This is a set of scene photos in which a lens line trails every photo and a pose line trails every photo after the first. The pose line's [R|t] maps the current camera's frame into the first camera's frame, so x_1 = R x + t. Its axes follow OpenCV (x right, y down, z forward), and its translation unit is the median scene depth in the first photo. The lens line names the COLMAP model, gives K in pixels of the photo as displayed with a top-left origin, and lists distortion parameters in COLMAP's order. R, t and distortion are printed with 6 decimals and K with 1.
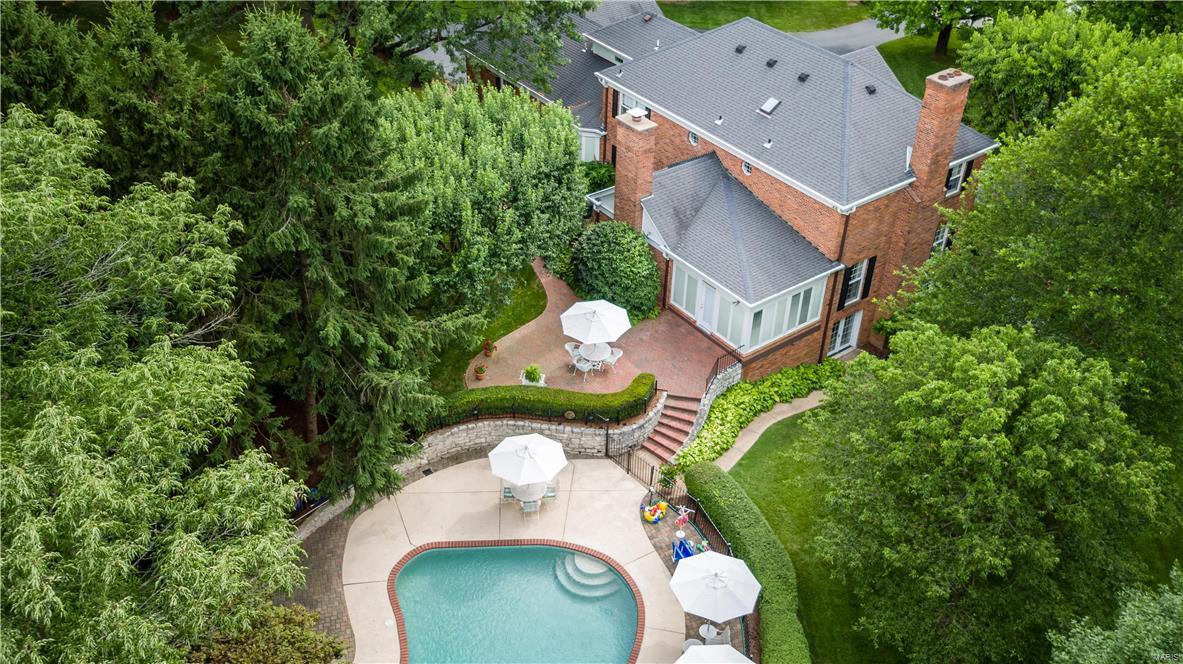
lens RADIAL K [[1050.9, 0, 596.9], [0, 1050.9, 332.1], [0, 0, 1]] dist [0.033912, -0.006329]
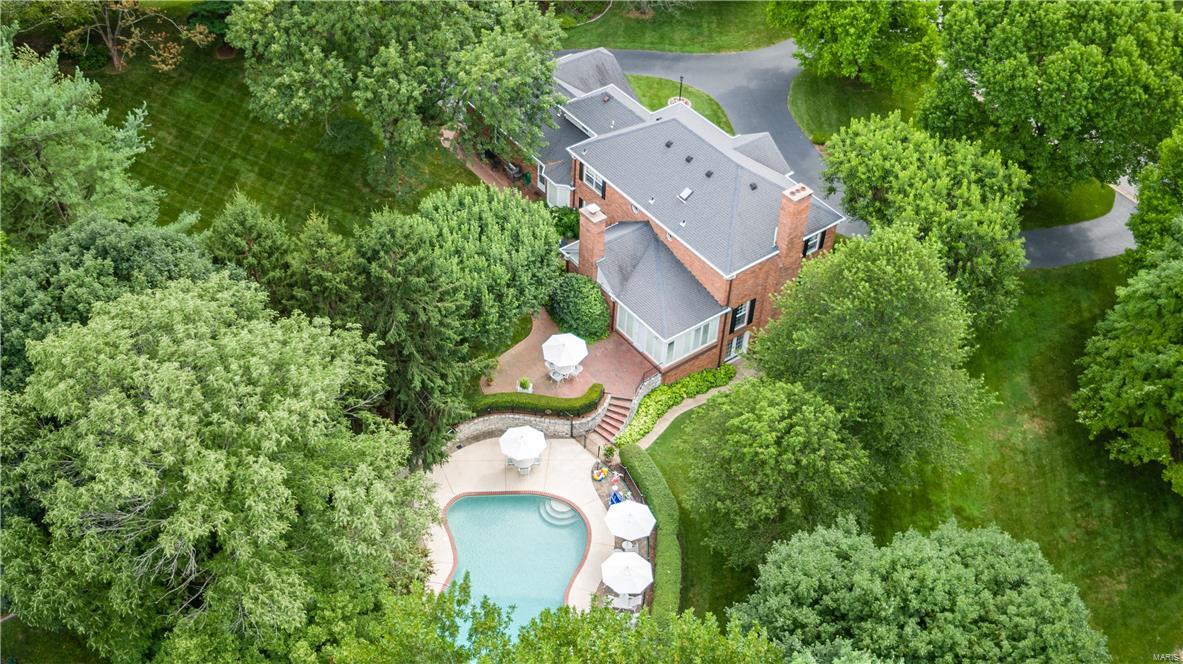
lens RADIAL K [[1097.9, 0, 559.7], [0, 1097.9, 375.6], [0, 0, 1]] dist [0.010058, -0.001214]
pose [[0.999903, 0.004934, -0.012986, 0.012785], [-0.003263, 0.992063, 0.125700, -0.181852], [0.013504, -0.125645, 0.991983, -0.629009]]
